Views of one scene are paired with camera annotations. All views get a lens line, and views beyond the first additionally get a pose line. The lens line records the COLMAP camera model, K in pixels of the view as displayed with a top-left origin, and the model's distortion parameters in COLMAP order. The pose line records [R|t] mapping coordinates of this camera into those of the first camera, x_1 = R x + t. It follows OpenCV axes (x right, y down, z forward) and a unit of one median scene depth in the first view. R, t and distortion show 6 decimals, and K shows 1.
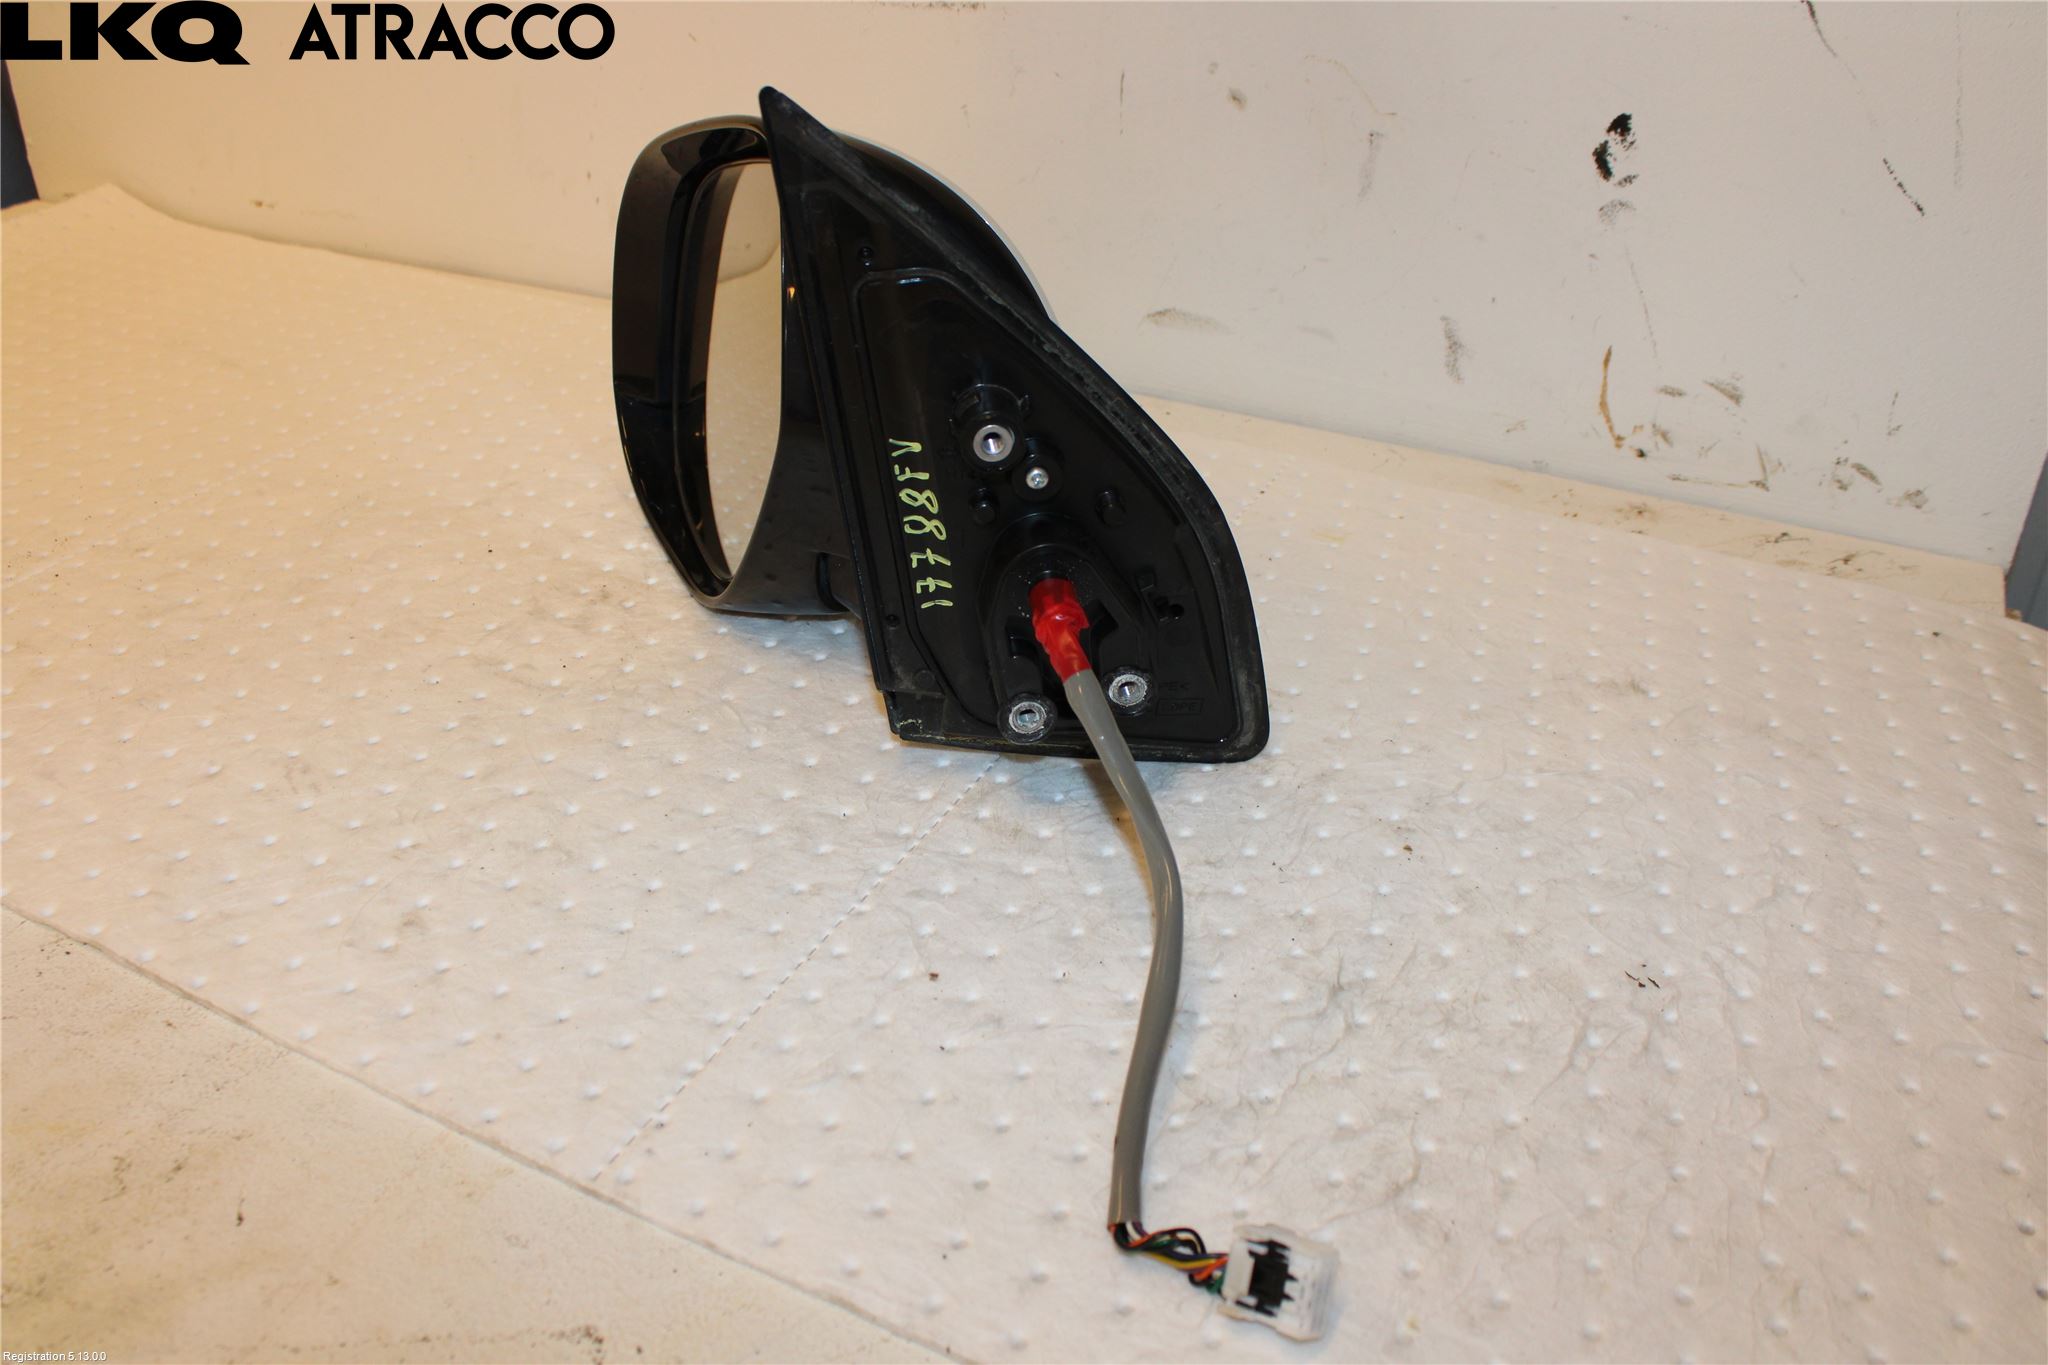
lens RADIAL K [[1904.6, 0, 1030.4], [0, 1904.6, 702.7], [0, 0, 1]] dist [-0.126760, 0.000000]
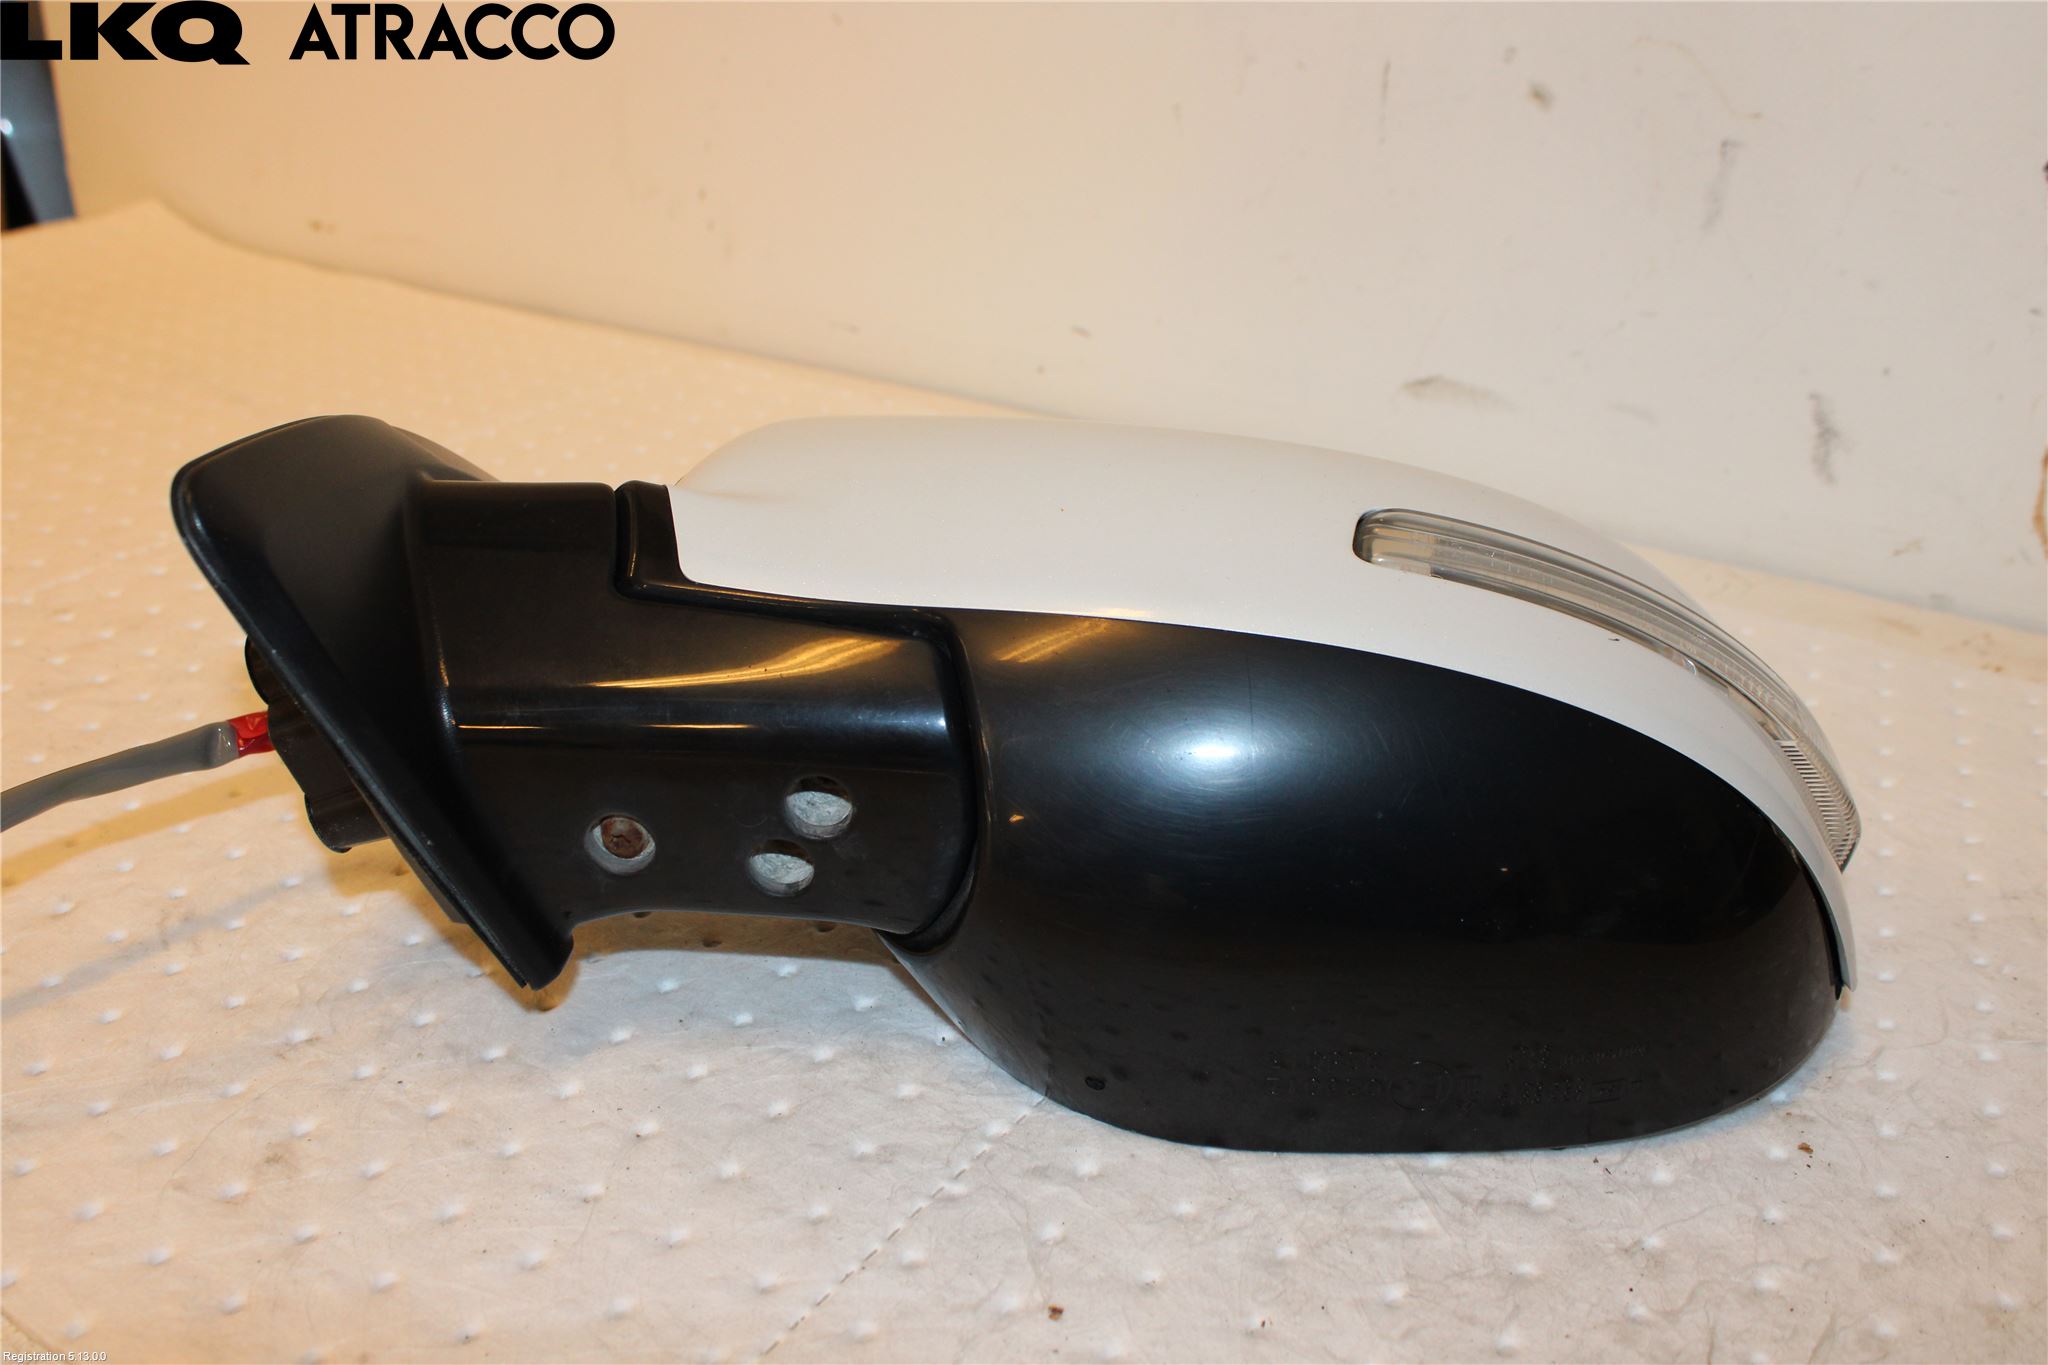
lens RADIAL K [[2036.5, 0, 1010.3], [0, 2036.5, 688.8], [0, 0, 1]] dist [-0.078290, 0.000000]
pose [[0.993240, 0.051772, -0.103894, -0.006182], [-0.061439, 0.993851, -0.092113, 0.001050], [0.098486, 0.097873, 0.990314, 0.279429]]
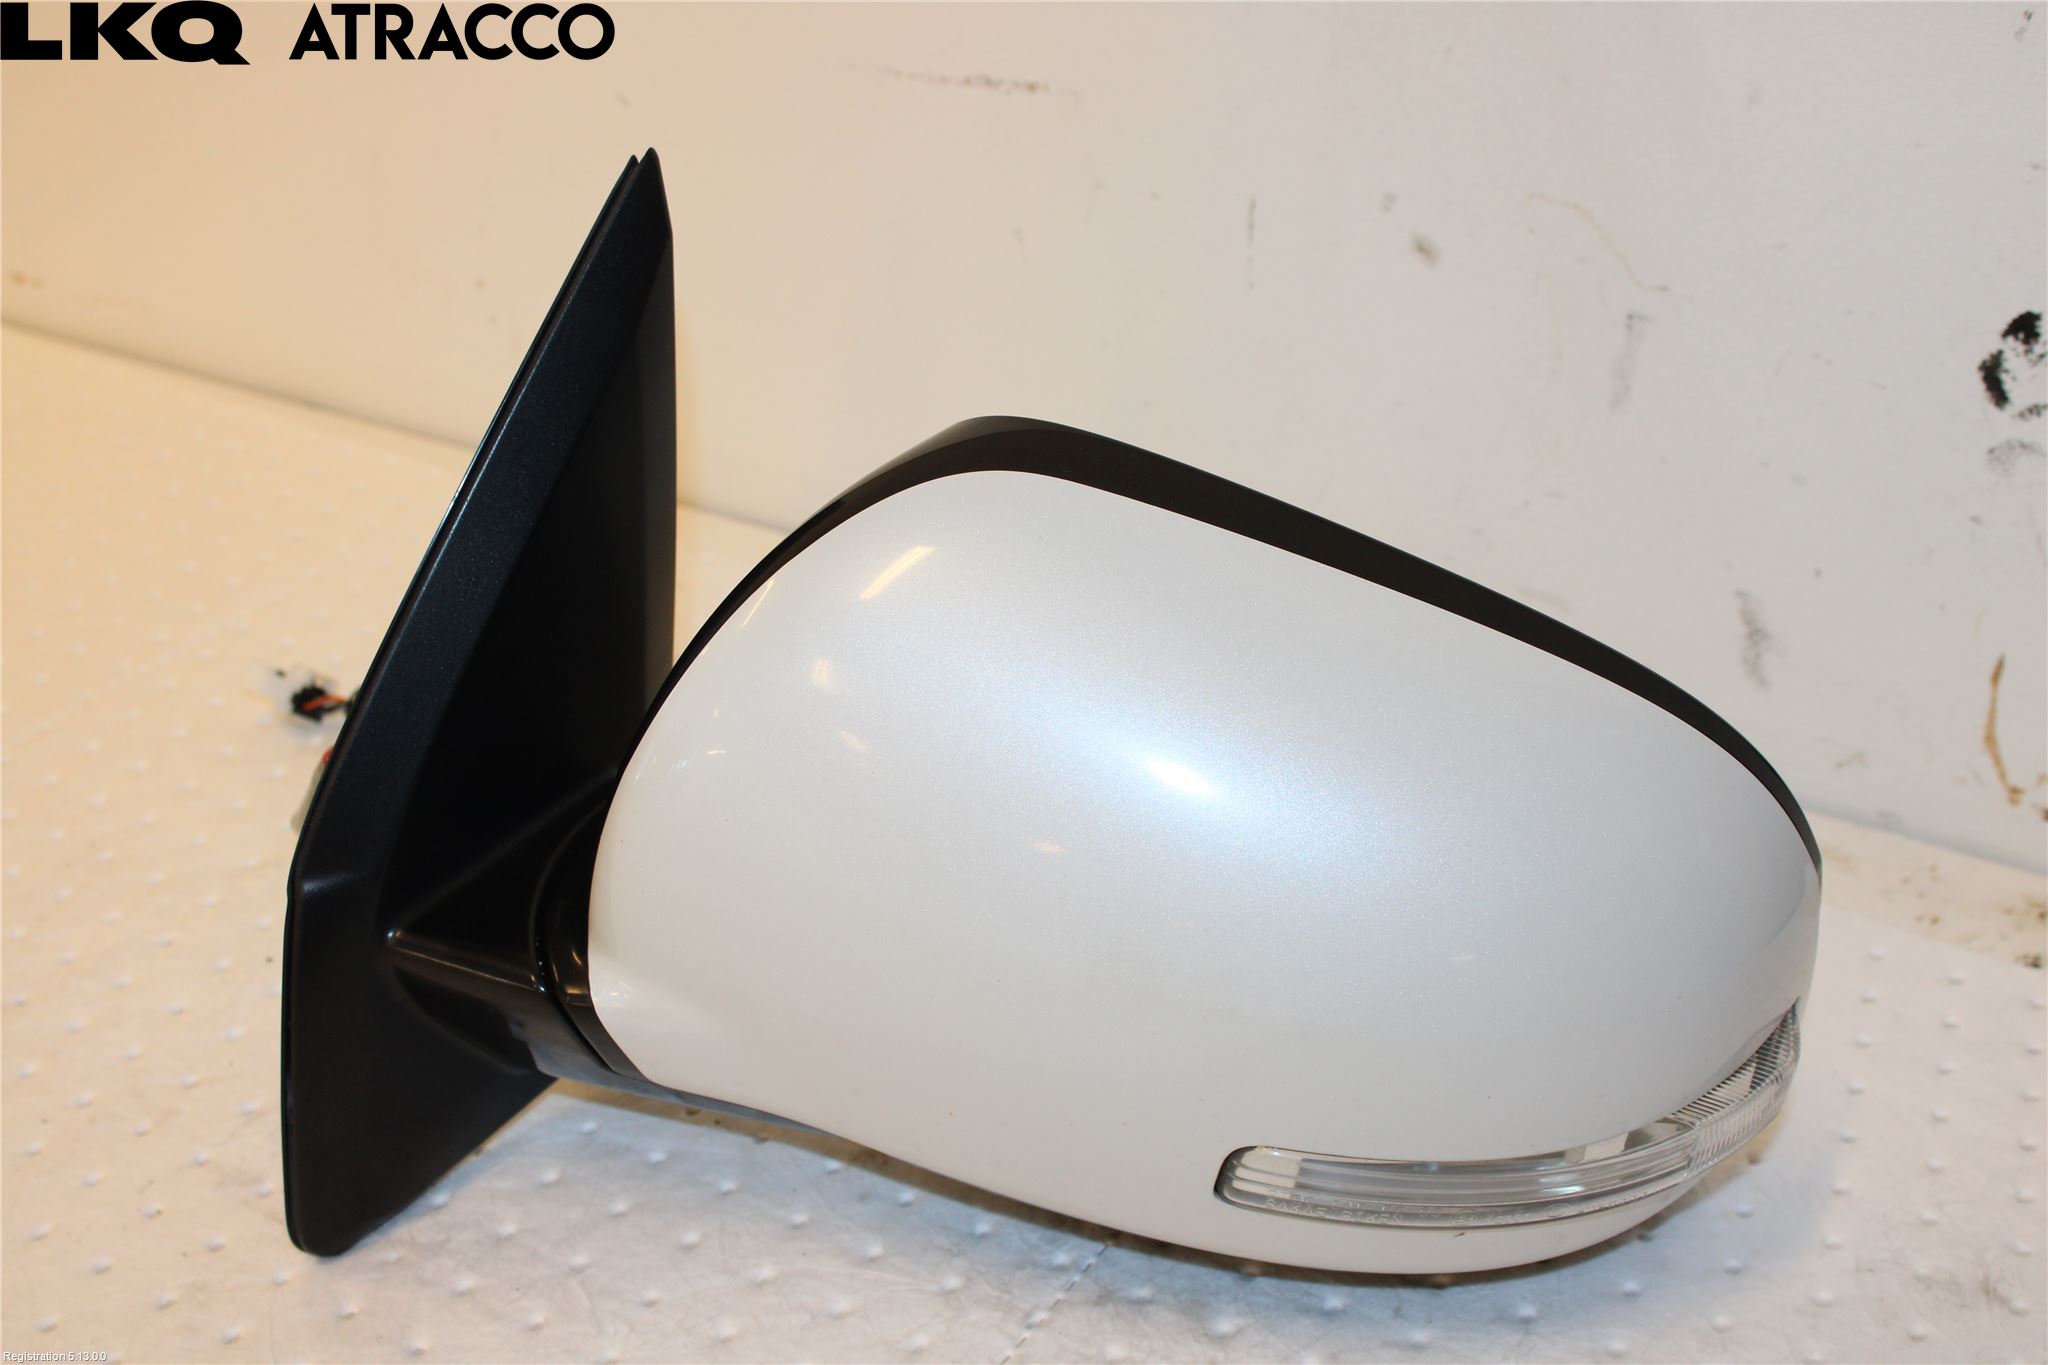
lens RADIAL K [[2748.5, 0, 1022.8], [0, 2748.5, 684.0], [0, 0, 1]] dist [-0.050132, 0.000000]
pose [[0.995114, 0.024735, -0.095584, 0.089801], [-0.025027, 0.999685, -0.001863, -0.225931], [0.095508, 0.004246, 0.995420, 0.060699]]
